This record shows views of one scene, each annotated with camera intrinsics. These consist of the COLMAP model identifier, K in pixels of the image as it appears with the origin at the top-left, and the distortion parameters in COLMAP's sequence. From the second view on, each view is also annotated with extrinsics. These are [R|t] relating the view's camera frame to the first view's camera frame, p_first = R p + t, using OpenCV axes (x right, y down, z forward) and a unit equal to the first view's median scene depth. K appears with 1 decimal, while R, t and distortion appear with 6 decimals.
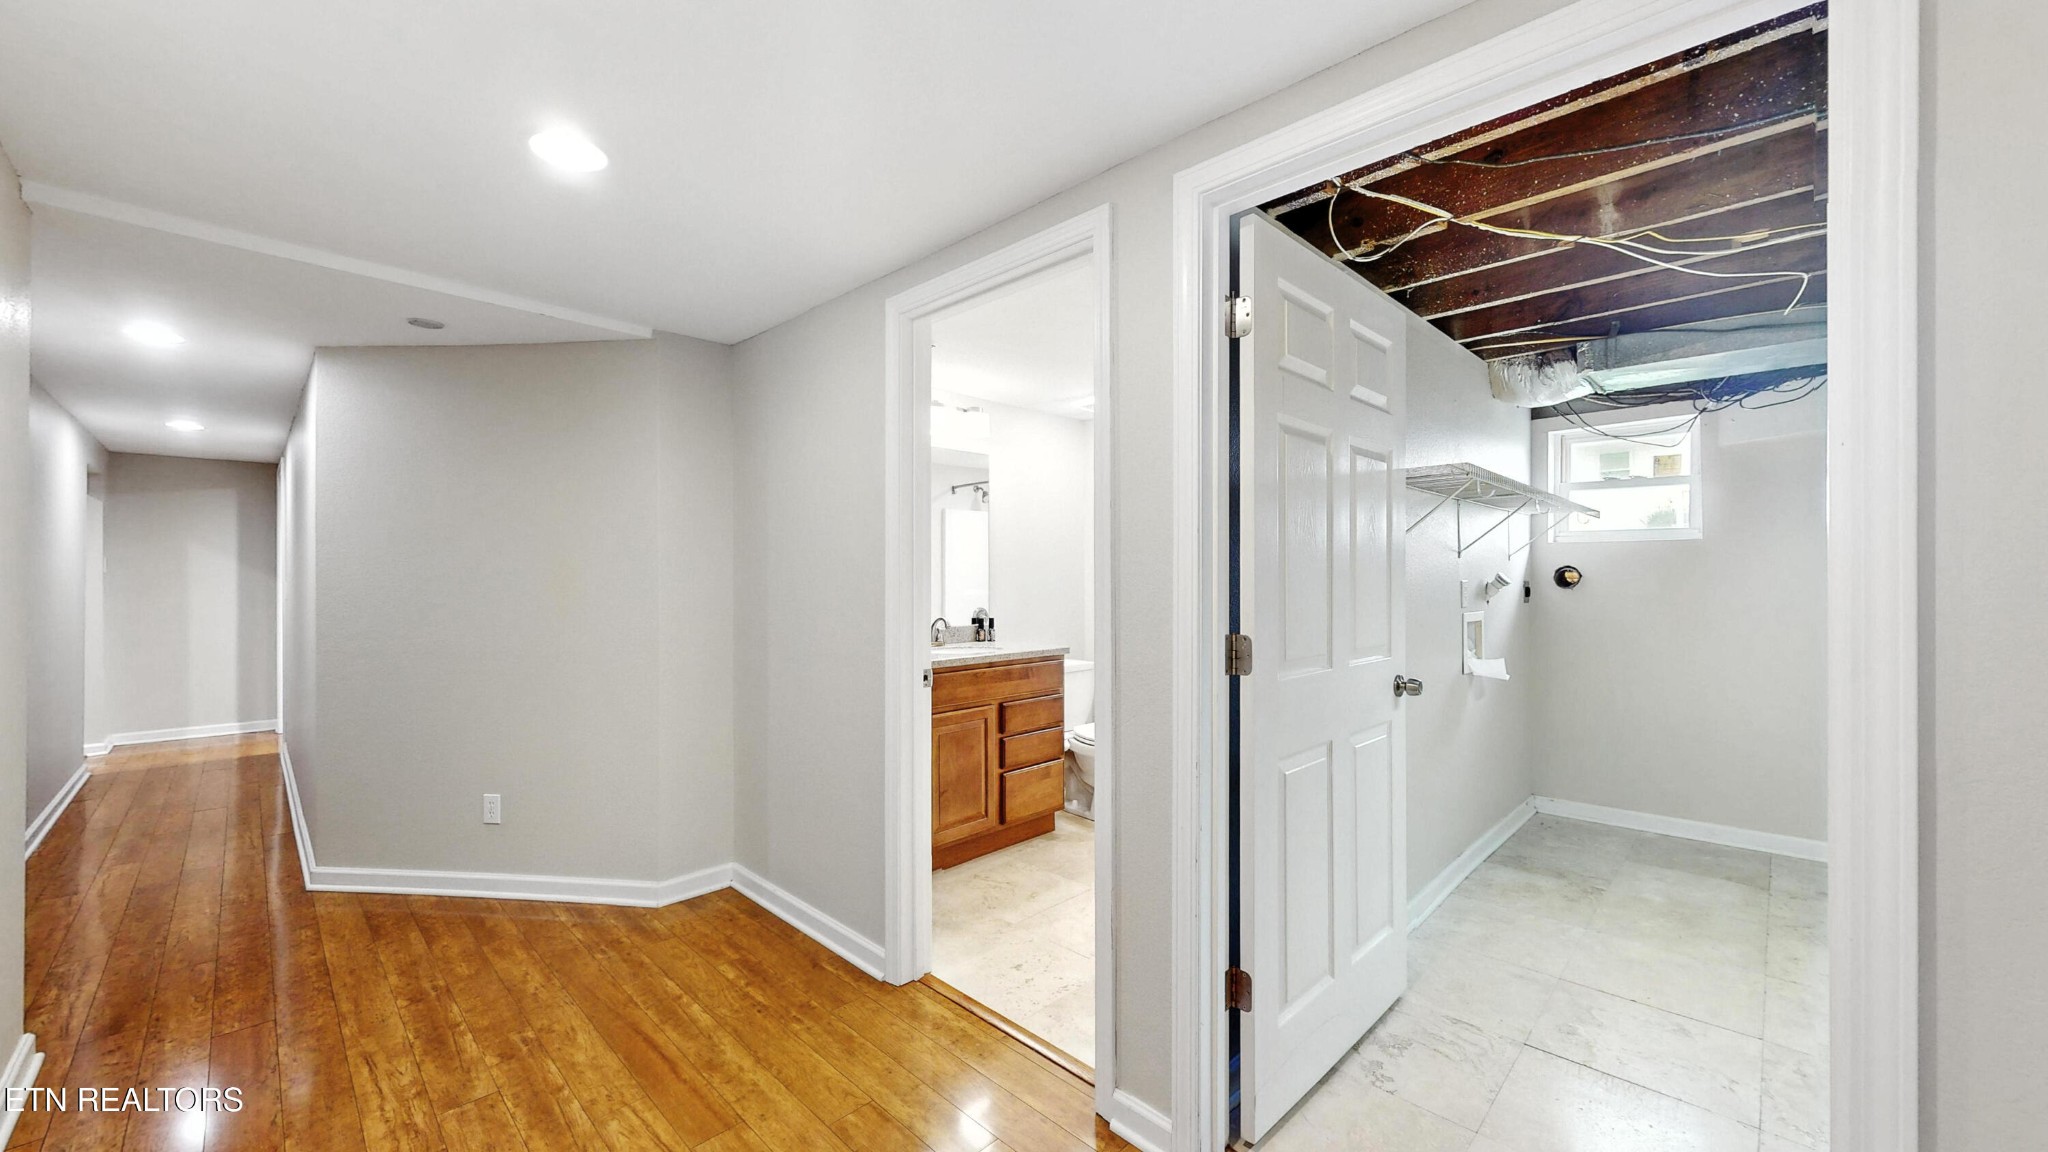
lens RADIAL K [[768.6, 0, 1027.4], [0, 768.6, 576.7], [0, 0, 1]] dist [0.005945, 0.000741]
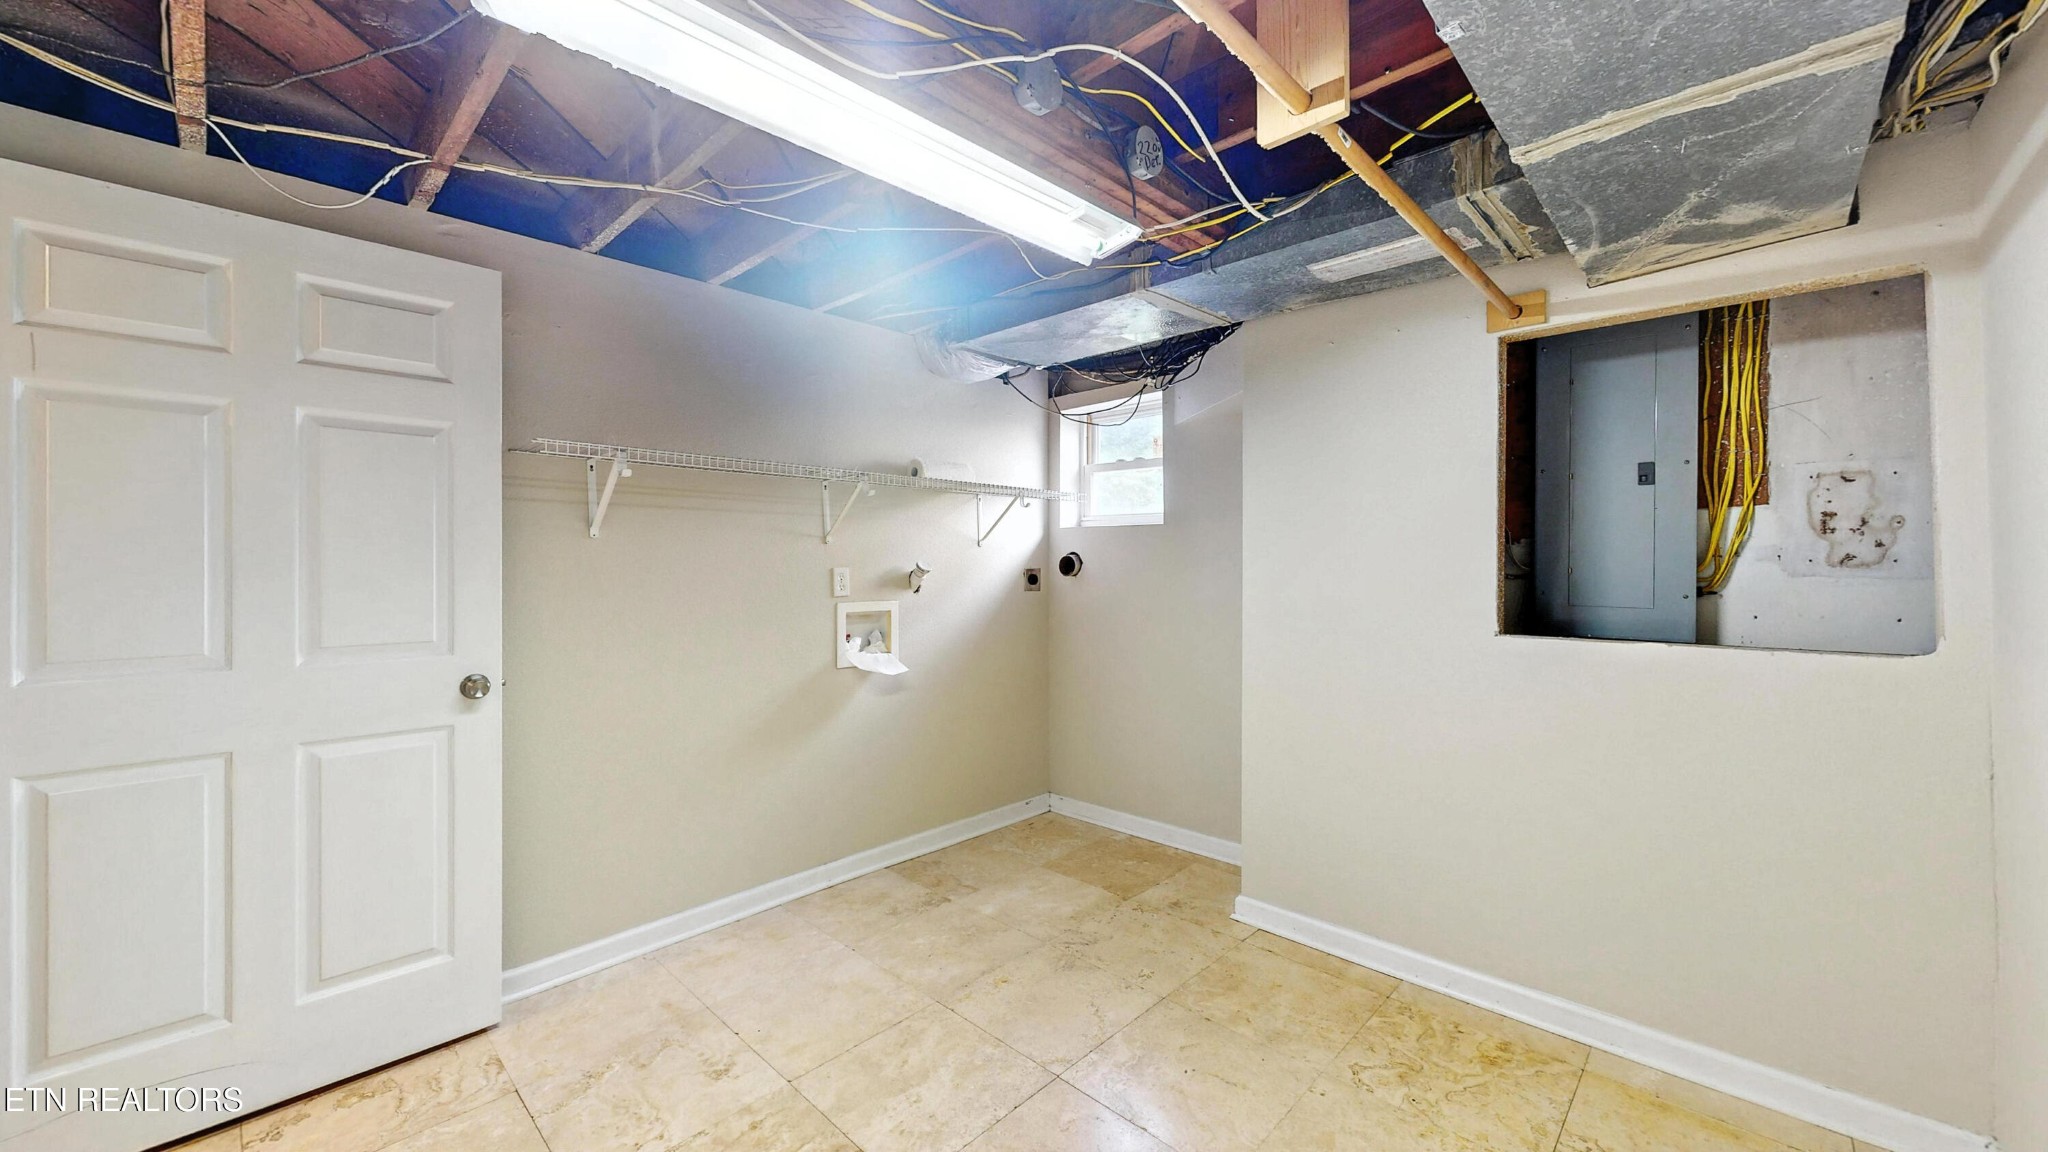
lens RADIAL K [[768.6, 0, 1020.4], [0, 768.6, 566.6], [0, 0, 1]] dist [0.005945, 0.000741]
pose [[0.999995, 0.000814, 0.003190, 0.771503], [-0.000840, 0.999966, 0.008169, -0.004479], [-0.003184, -0.008171, 0.999962, 0.069803]]
